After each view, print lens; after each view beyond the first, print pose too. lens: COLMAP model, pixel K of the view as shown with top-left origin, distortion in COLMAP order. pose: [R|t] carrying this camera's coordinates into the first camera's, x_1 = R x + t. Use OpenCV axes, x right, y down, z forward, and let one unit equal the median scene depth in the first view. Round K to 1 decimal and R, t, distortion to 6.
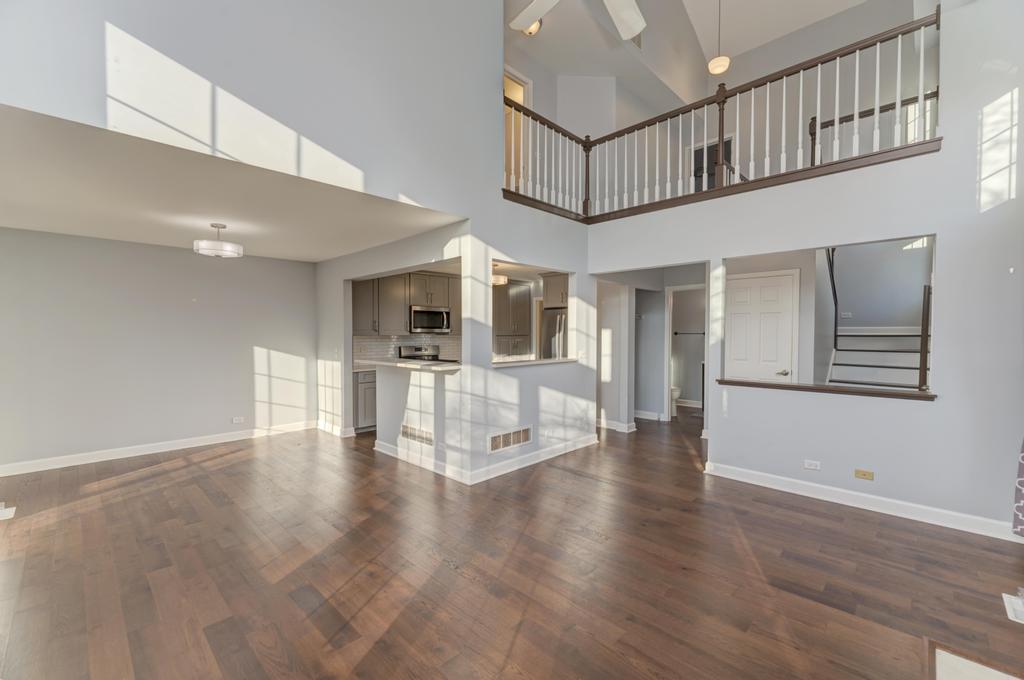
lens RADIAL K [[422.8, 0, 516.6], [0, 422.8, 341.4], [0, 0, 1]] dist [0.004740, 0.000483]
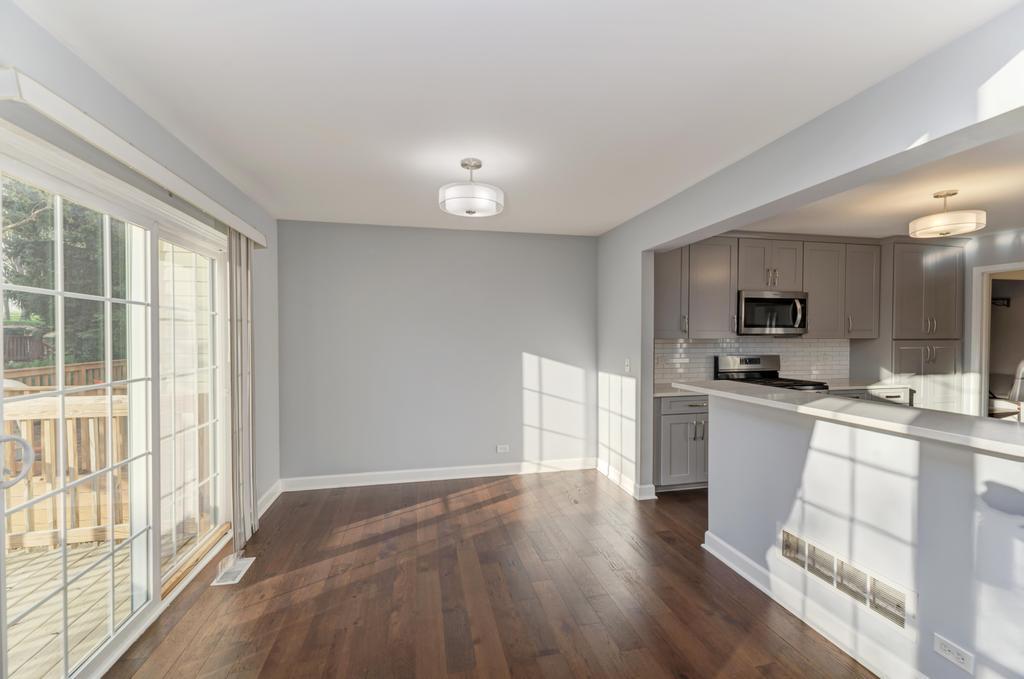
lens RADIAL K [[422.8, 0, 514.4], [0, 422.8, 341.5], [0, 0, 1]] dist [0.004740, 0.000483]
pose [[0.828715, 0.002989, -0.559663, -0.233003], [-0.010248, 0.999899, -0.009834, -0.001650], [0.559577, 0.013886, 0.828662, 0.406516]]
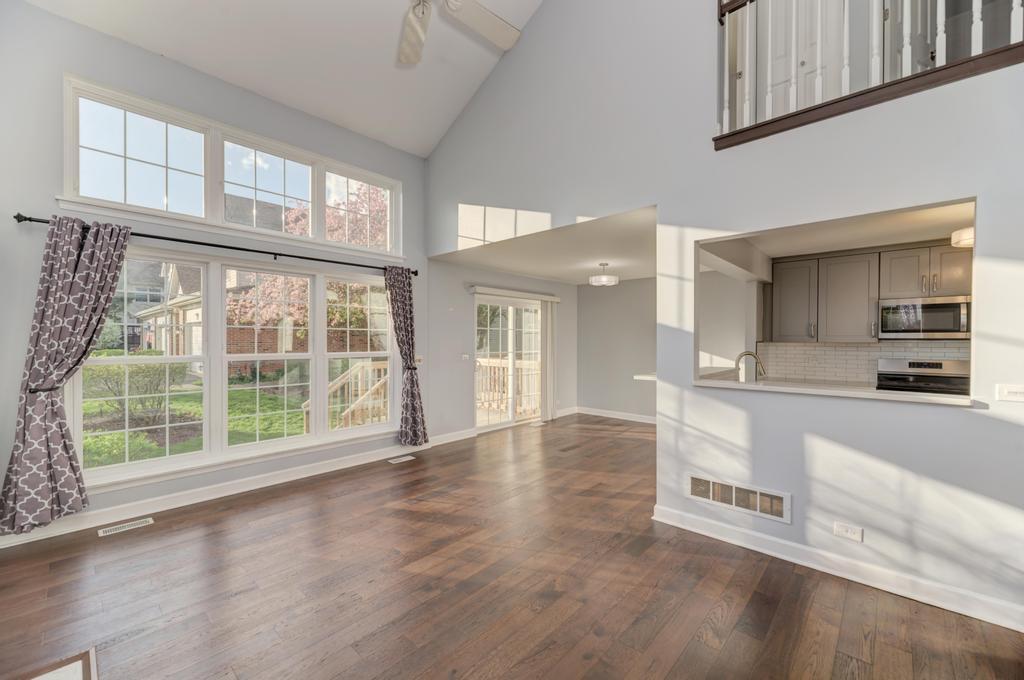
lens RADIAL K [[413.9, 0, 514.8], [0, 413.9, 343.7], [0, 0, 1]] dist [0.000522, -0.001269]
pose [[0.017270, 0.011222, -0.999788, 0.537135], [-0.021323, 0.999714, 0.010853, -0.010966], [0.999623, 0.021131, 0.017504, 0.530116]]
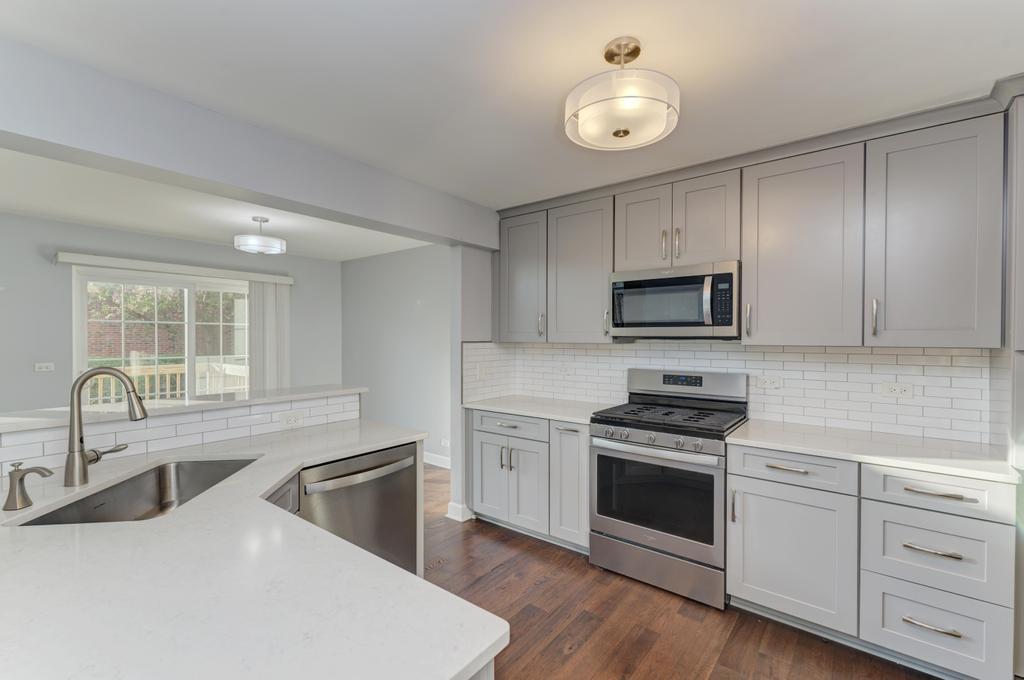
lens RADIAL K [[431.1, 0, 527.1], [0, 431.1, 341.8], [0, 0, 1]] dist [-0.000055, -0.000033]
pose [[0.093233, 0.015234, -0.995528, 0.214184], [-0.019809, 0.999713, 0.013443, -0.027767], [0.995447, 0.018467, 0.093509, 1.161150]]
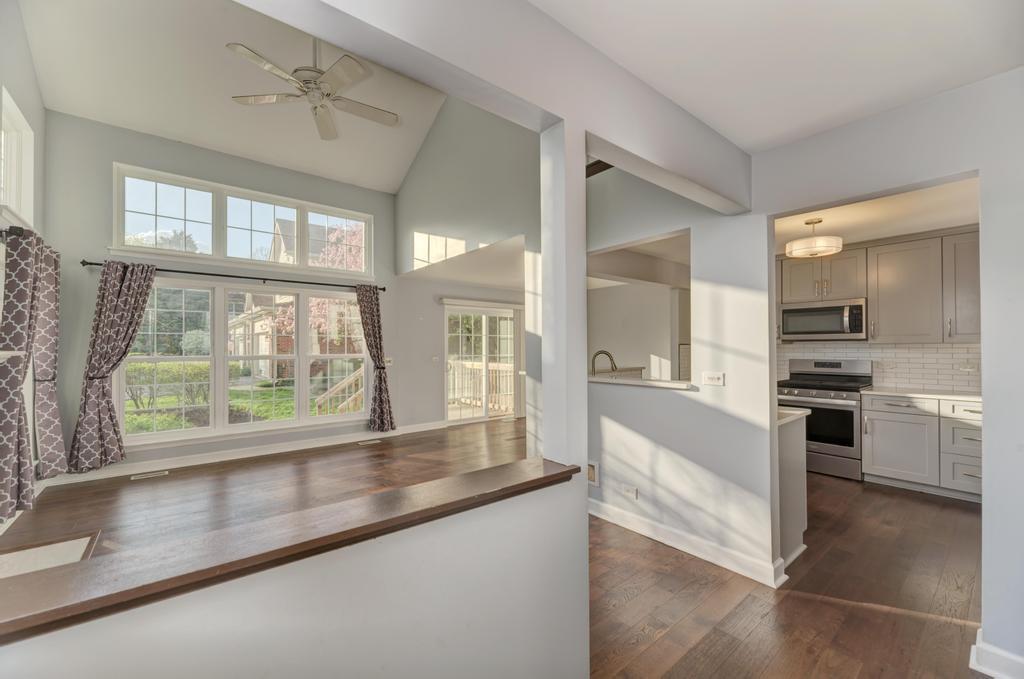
lens RADIAL K [[413.9, 0, 514.1], [0, 413.9, 344.6], [0, 0, 1]] dist [0.000522, -0.001269]
pose [[-0.122443, -0.004753, -0.992464, 0.686697], [-0.015710, 0.999873, -0.002850, -0.006345], [0.992351, 0.015243, -0.122502, 0.828963]]
